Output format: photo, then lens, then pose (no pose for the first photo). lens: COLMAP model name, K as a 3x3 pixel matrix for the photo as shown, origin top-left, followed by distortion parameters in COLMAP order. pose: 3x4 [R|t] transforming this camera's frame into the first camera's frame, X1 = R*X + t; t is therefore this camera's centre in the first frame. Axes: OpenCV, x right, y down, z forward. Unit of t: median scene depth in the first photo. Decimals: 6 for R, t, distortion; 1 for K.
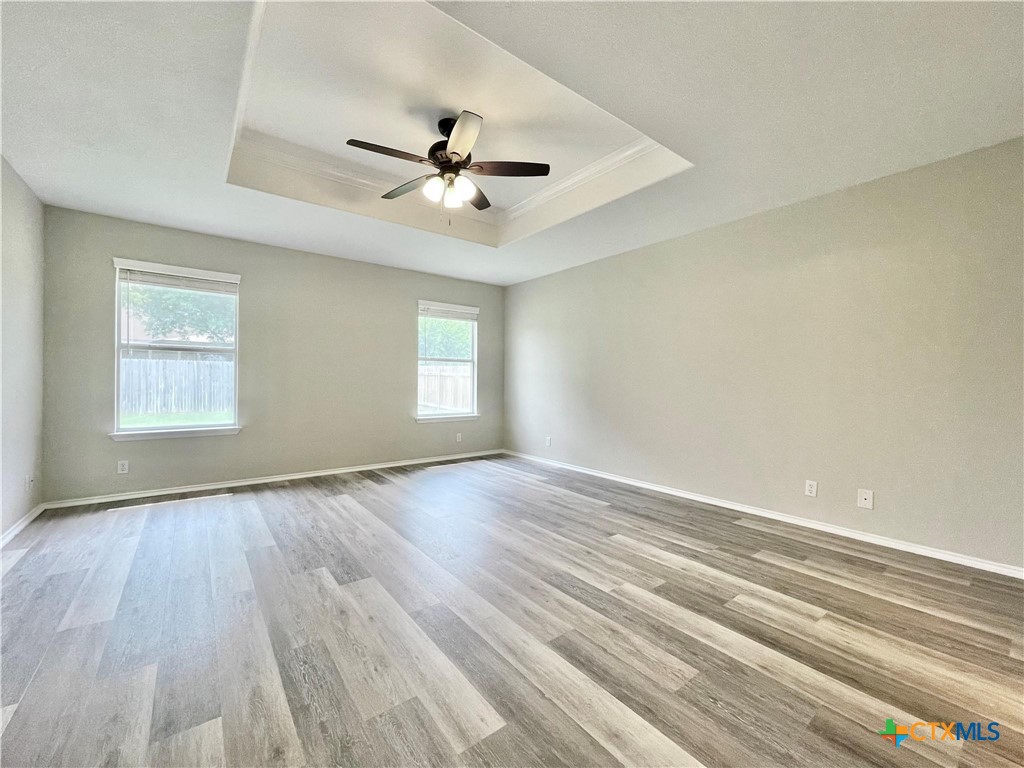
lens RADIAL K [[413.3, 0, 510.5], [0, 413.3, 381.2], [0, 0, 1]] dist [0.000153, -0.000060]
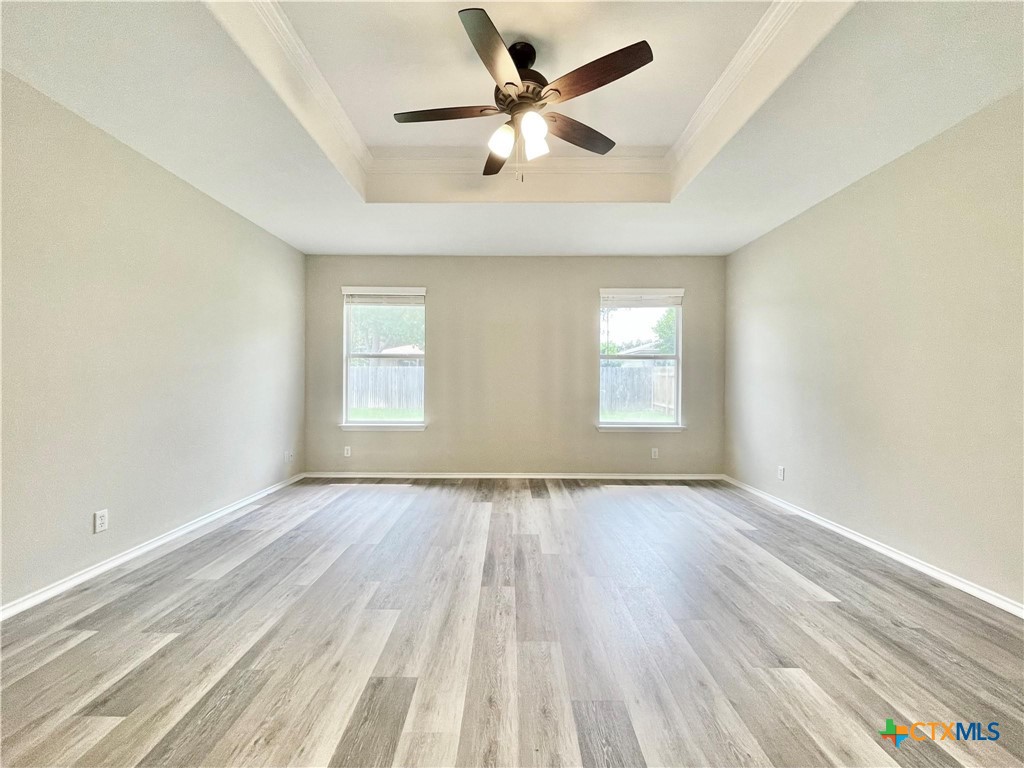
lens RADIAL K [[423.6, 0, 510.6], [0, 423.6, 379.9], [0, 0, 1]] dist [0.000478, -0.000598]
pose [[0.793686, -0.006518, -0.608293, 0.235758], [0.000960, 0.999955, -0.009463, 0.002059], [0.608327, 0.006926, 0.793656, 0.265936]]
